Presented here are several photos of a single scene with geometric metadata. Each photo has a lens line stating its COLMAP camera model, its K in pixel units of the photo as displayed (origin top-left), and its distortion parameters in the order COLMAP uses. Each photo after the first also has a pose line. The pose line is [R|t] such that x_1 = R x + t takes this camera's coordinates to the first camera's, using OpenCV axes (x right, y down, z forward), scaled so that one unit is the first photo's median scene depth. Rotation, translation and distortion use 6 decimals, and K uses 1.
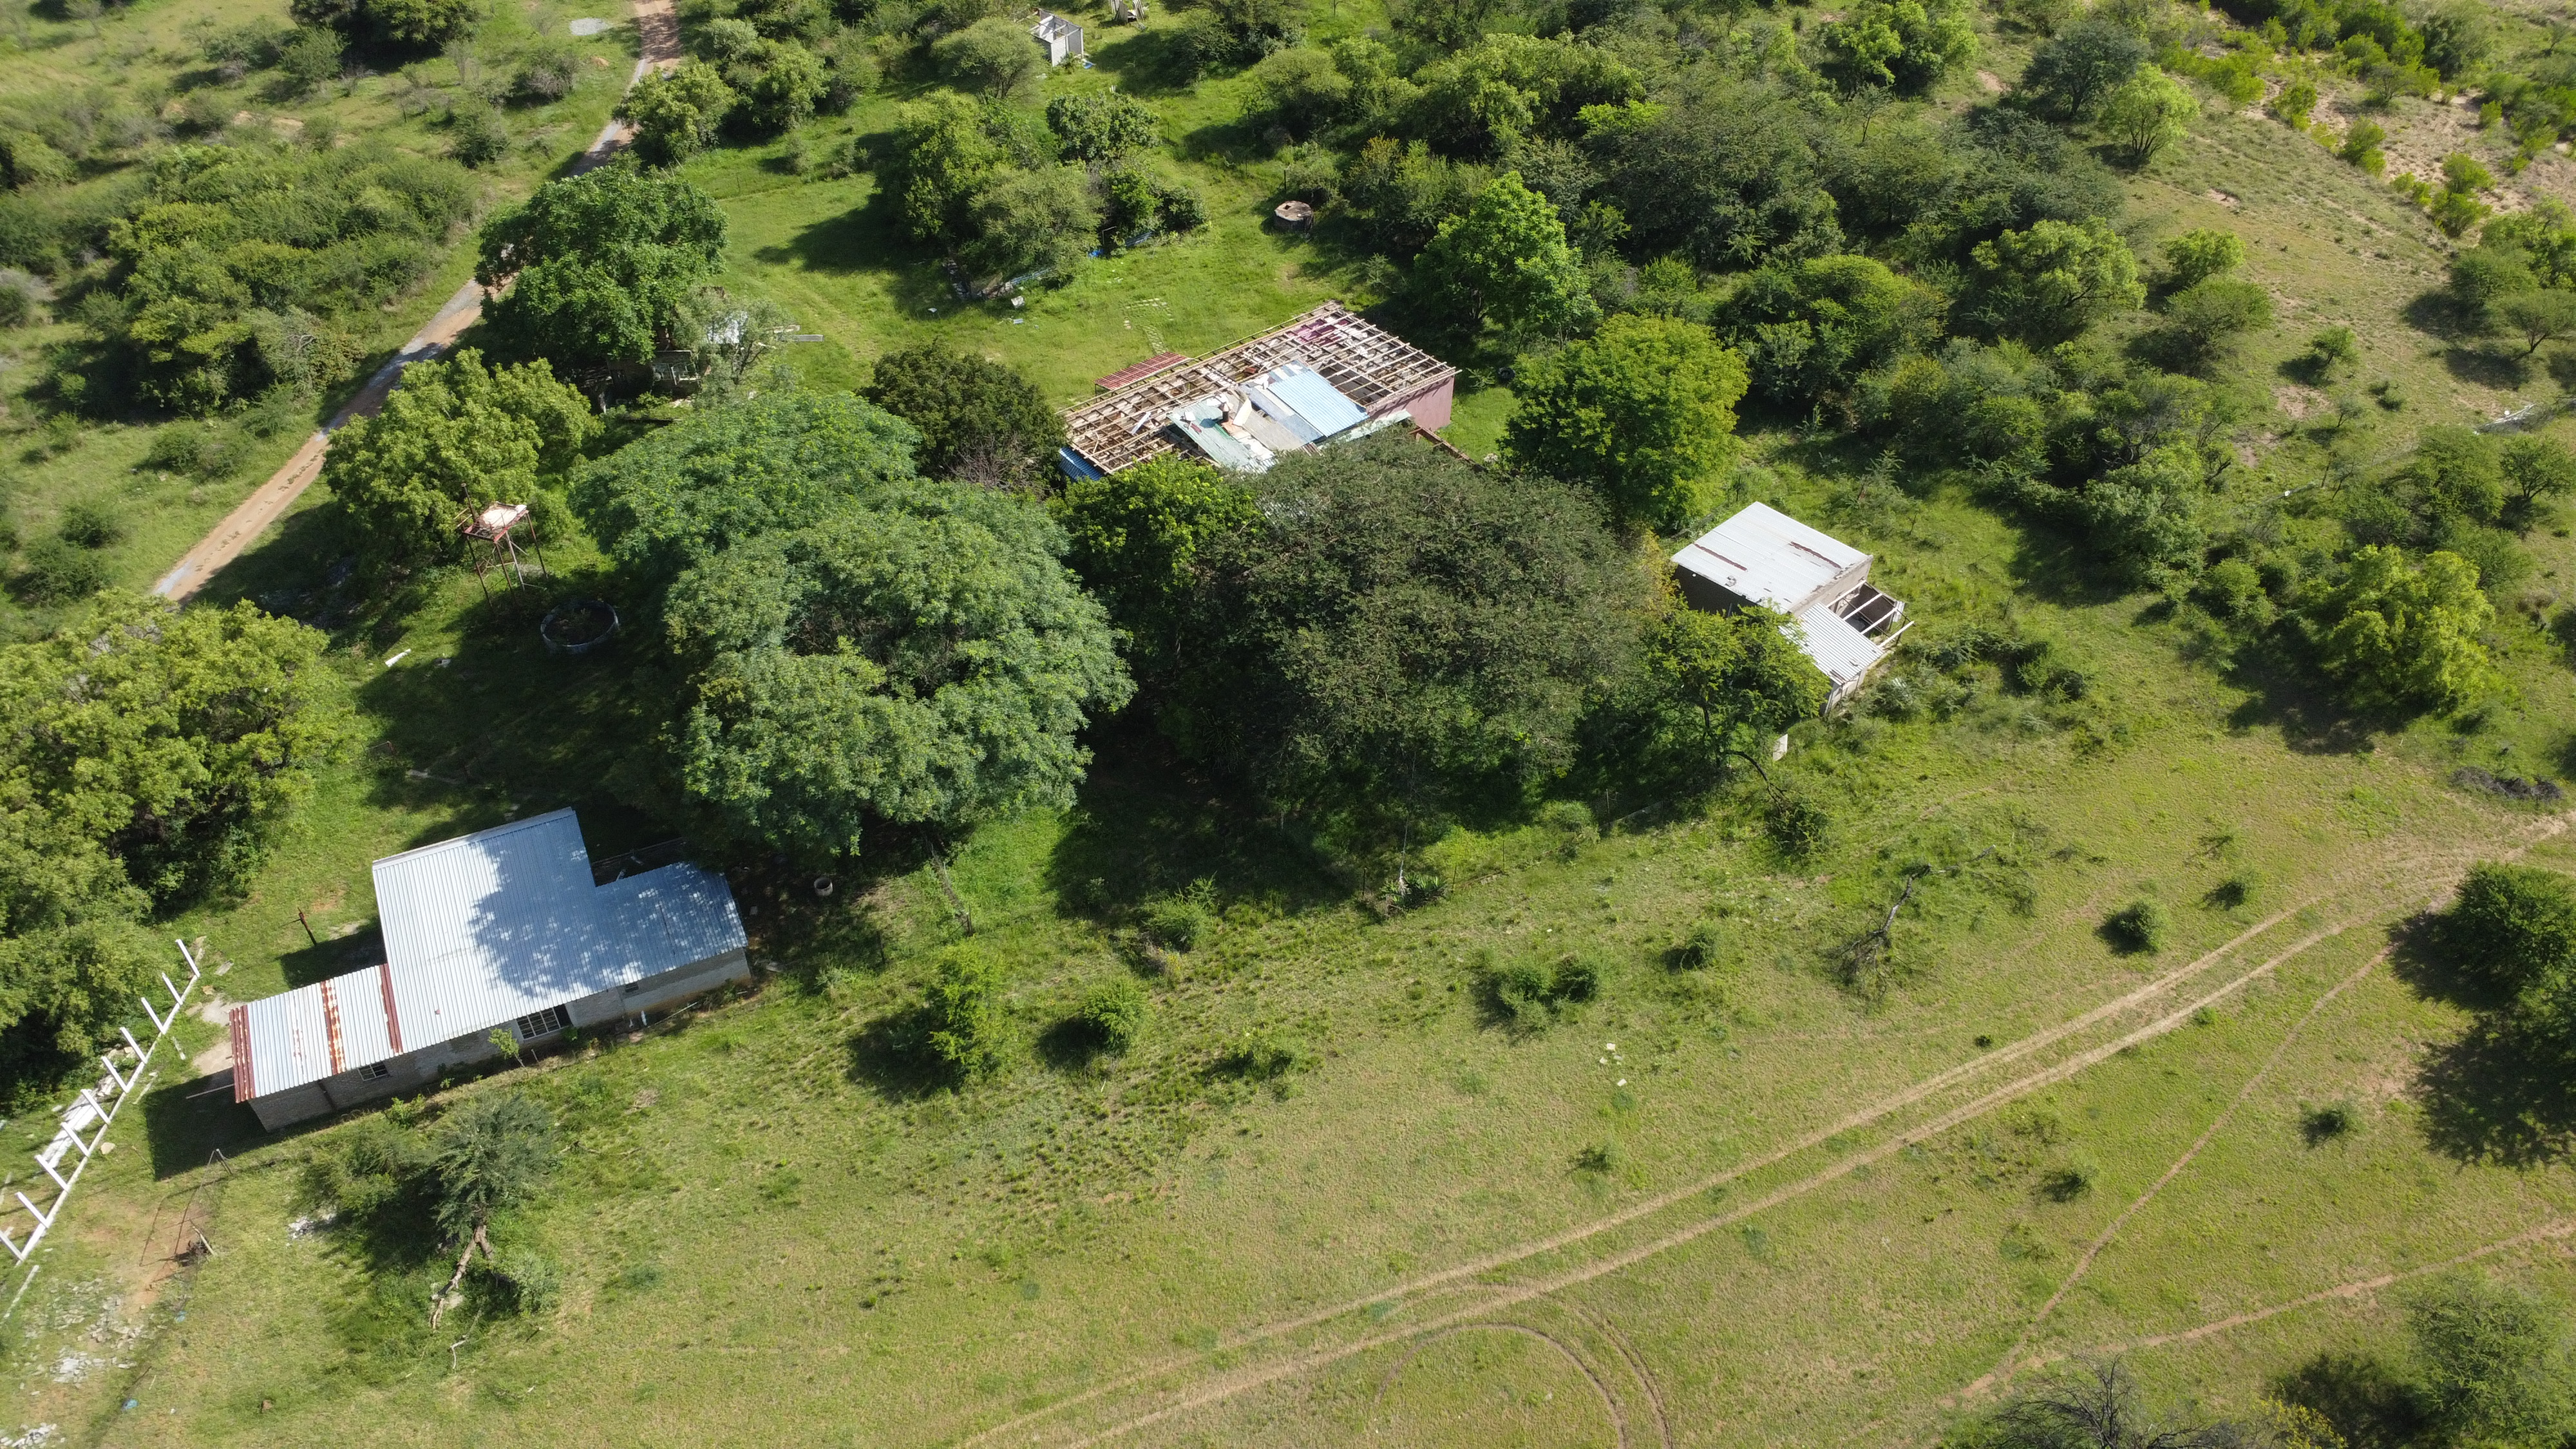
lens RADIAL K [[1847.5, 0, 1277.6], [0, 1847.5, 714.4], [0, 0, 1]] dist [-0.028238, -0.008339]
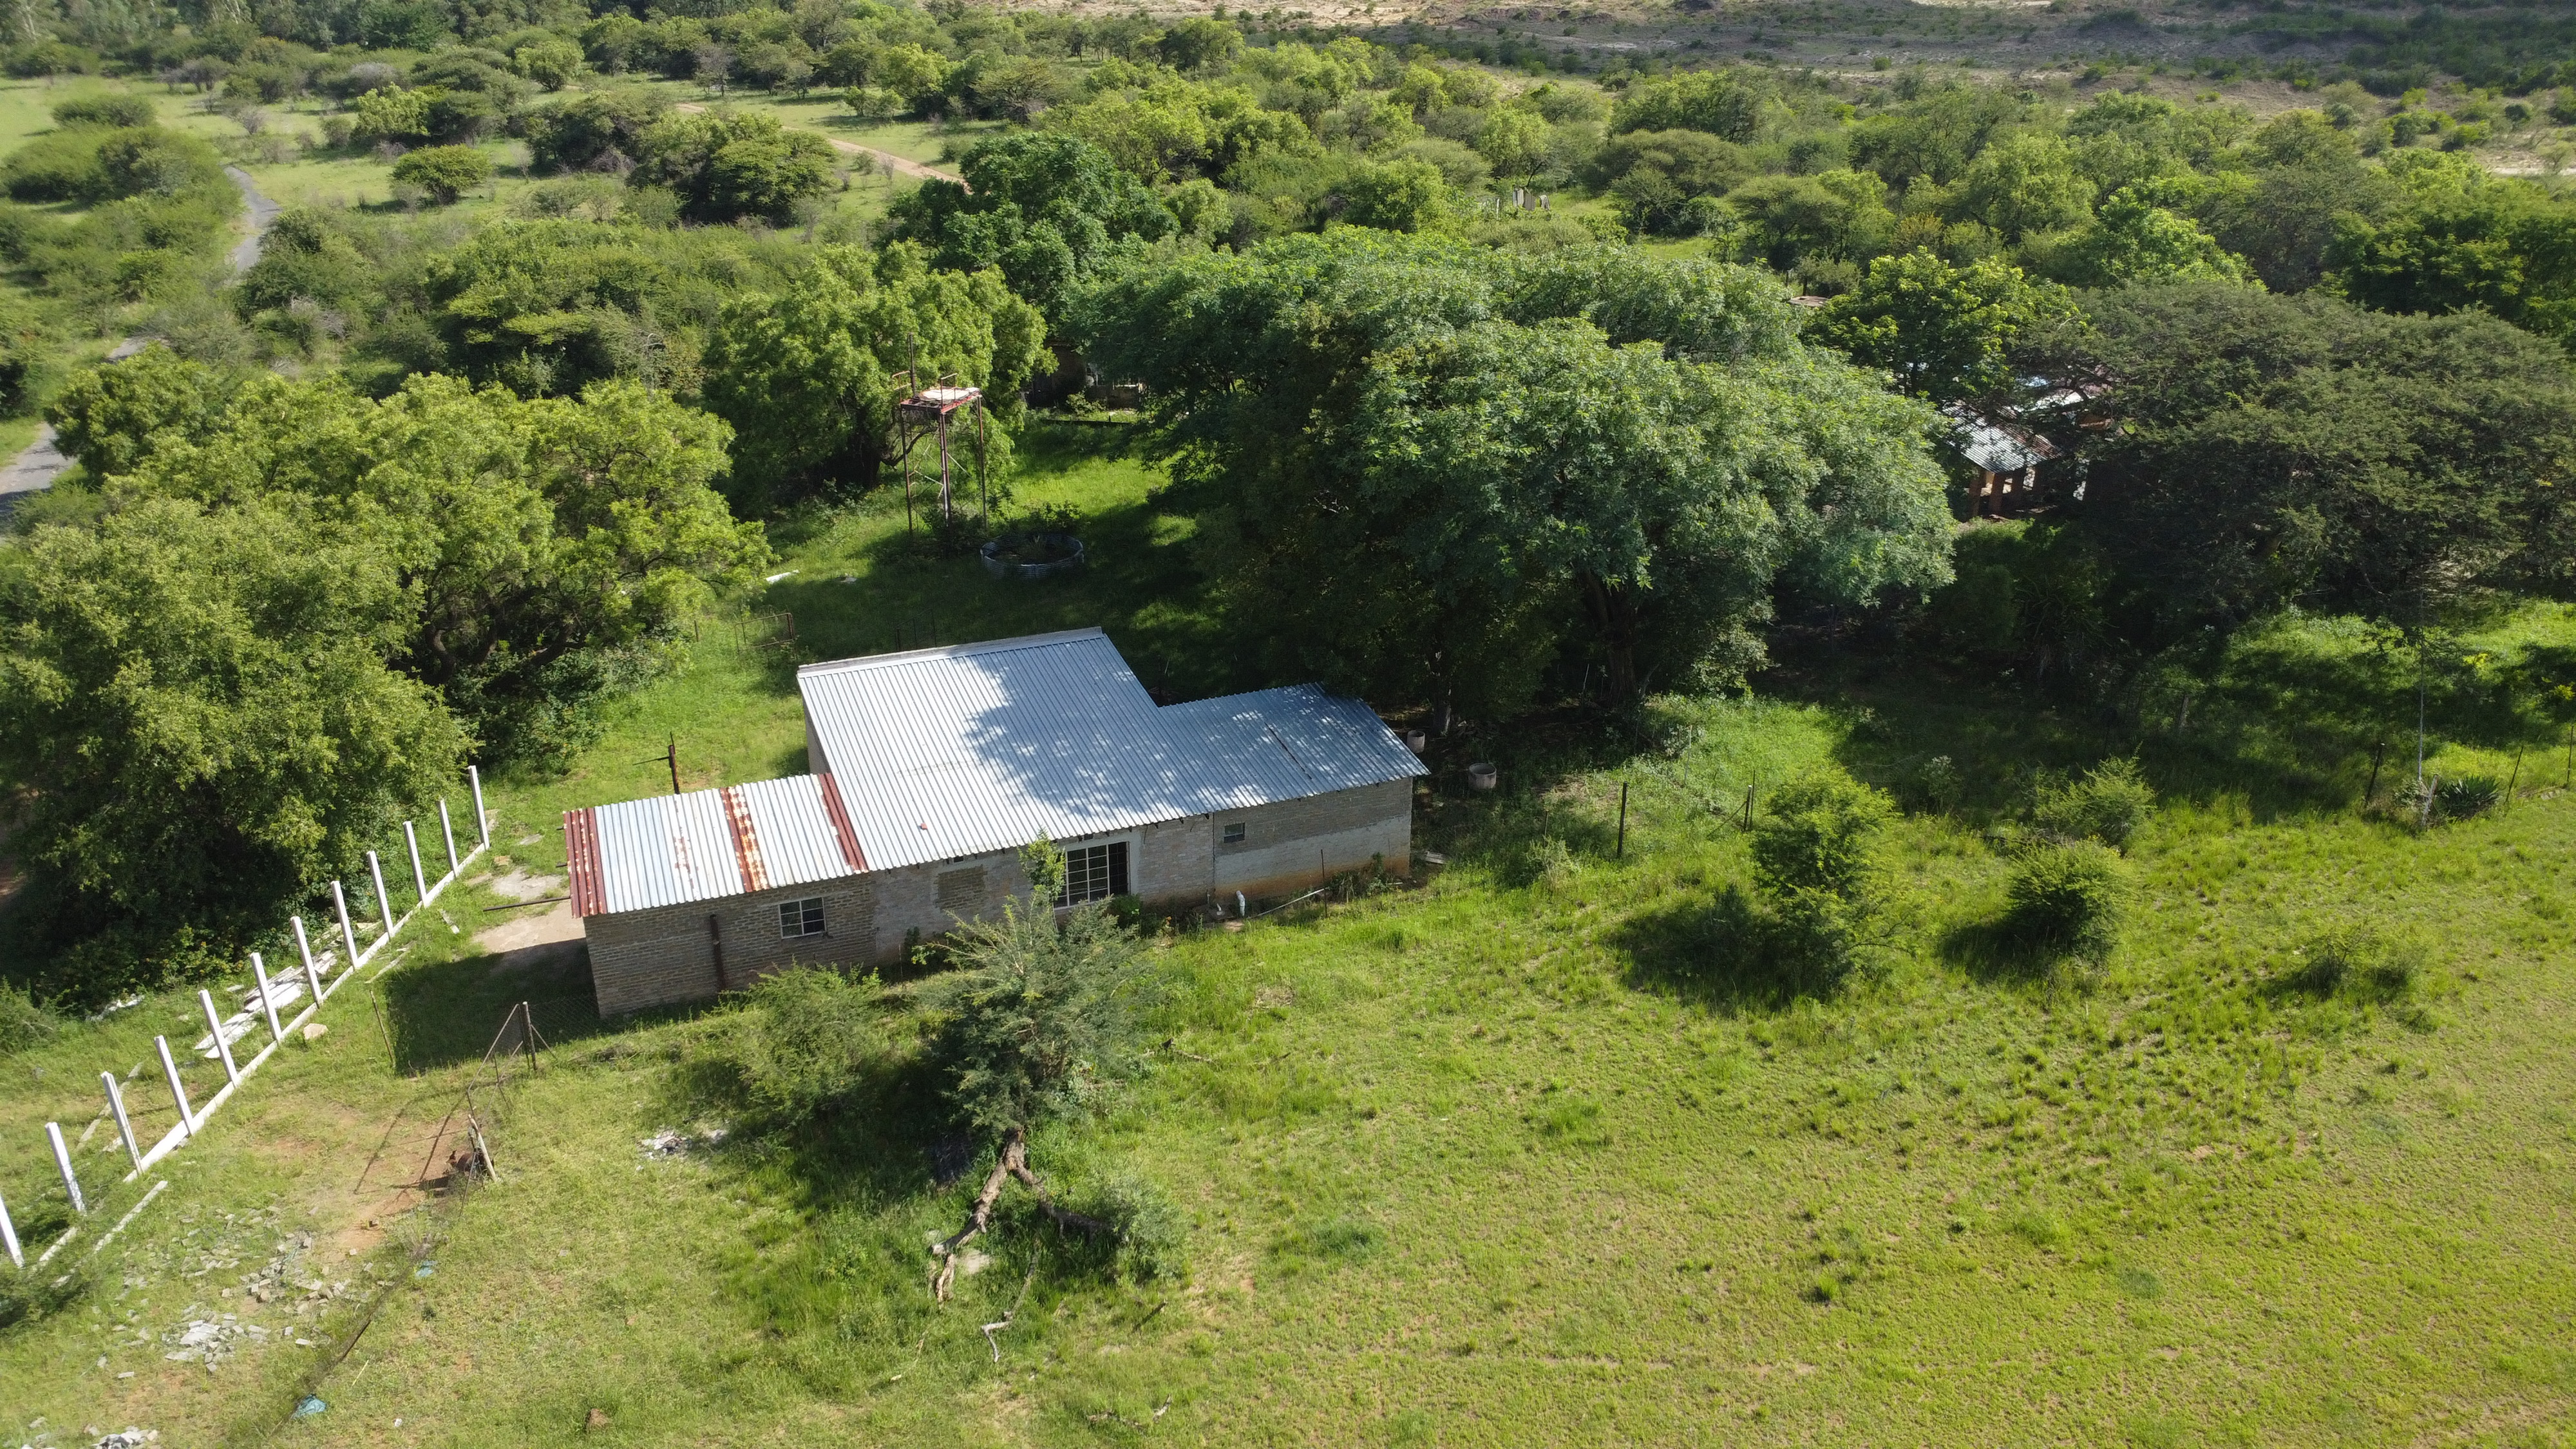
lens RADIAL K [[1847.5, 0, 1275.2], [0, 1847.5, 741.6], [0, 0, 1]] dist [-0.028238, -0.008339]
pose [[0.998341, 0.013451, -0.055992, -0.293565], [-0.030342, 0.949283, -0.312955, 0.291063], [0.048943, 0.314135, 0.948116, 0.419058]]
